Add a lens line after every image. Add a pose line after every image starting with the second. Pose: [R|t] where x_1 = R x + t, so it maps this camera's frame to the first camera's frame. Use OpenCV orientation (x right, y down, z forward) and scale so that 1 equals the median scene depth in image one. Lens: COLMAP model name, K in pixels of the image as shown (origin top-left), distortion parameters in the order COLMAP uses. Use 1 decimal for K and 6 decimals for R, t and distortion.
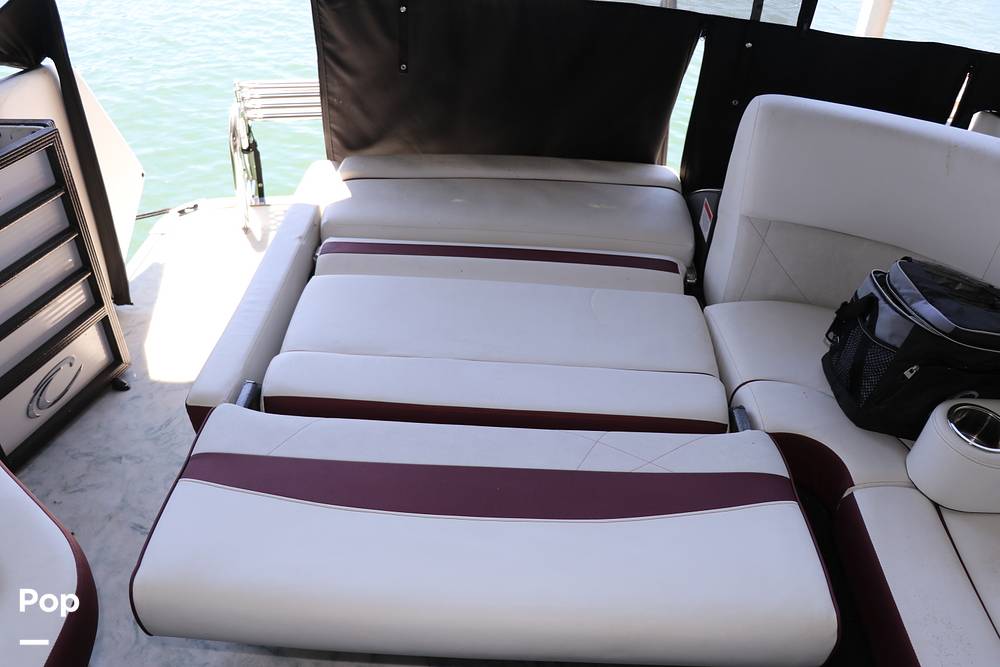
lens RADIAL K [[817.4, 0, 494.7], [0, 817.4, 349.7], [0, 0, 1]] dist [-0.187669, 0.158222]
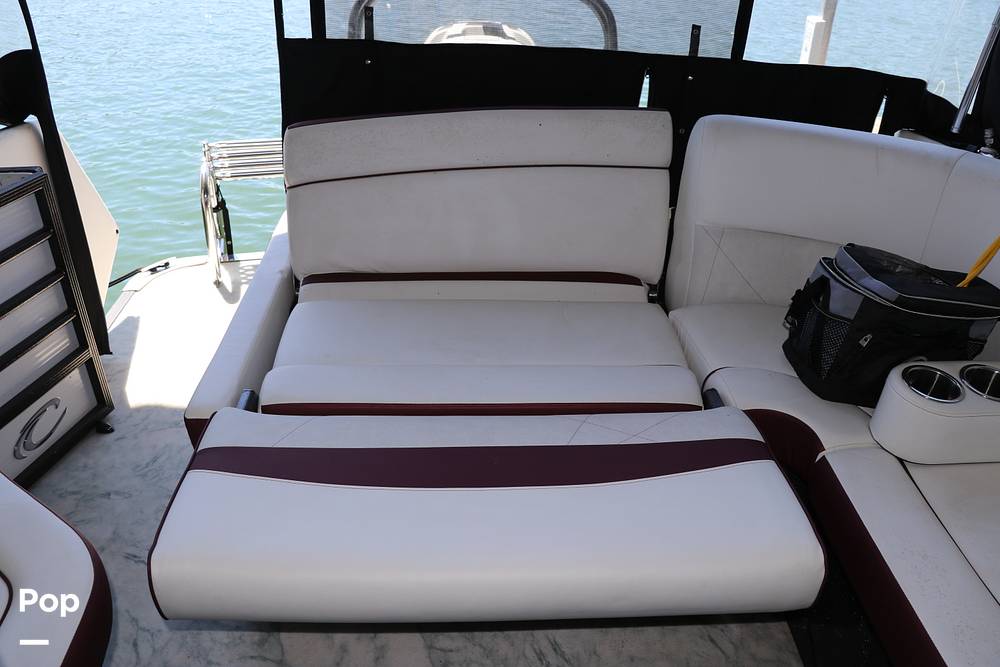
lens RADIAL K [[817.4, 0, 494.7], [0, 817.4, 349.7], [0, 0, 1]] dist [-0.187669, 0.158222]
pose [[0.996581, -0.053662, 0.062823, -0.037260], [0.059807, 0.993148, -0.100404, 0.084152], [-0.057004, 0.103818, 0.992961, -0.043096]]
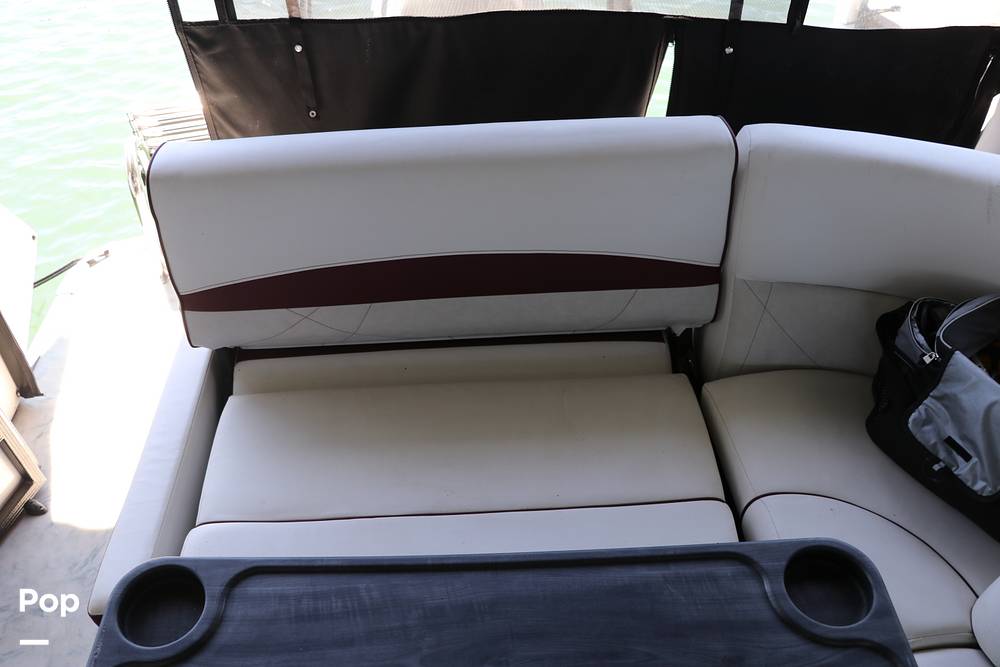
lens RADIAL K [[817.4, 0, 494.7], [0, 817.4, 349.7], [0, 0, 1]] dist [-0.187669, 0.158222]
pose [[0.994660, -0.101081, 0.020826, 0.033613], [0.098242, 0.989175, 0.108999, -0.189957], [-0.031619, -0.106371, 0.993824, 0.163589]]
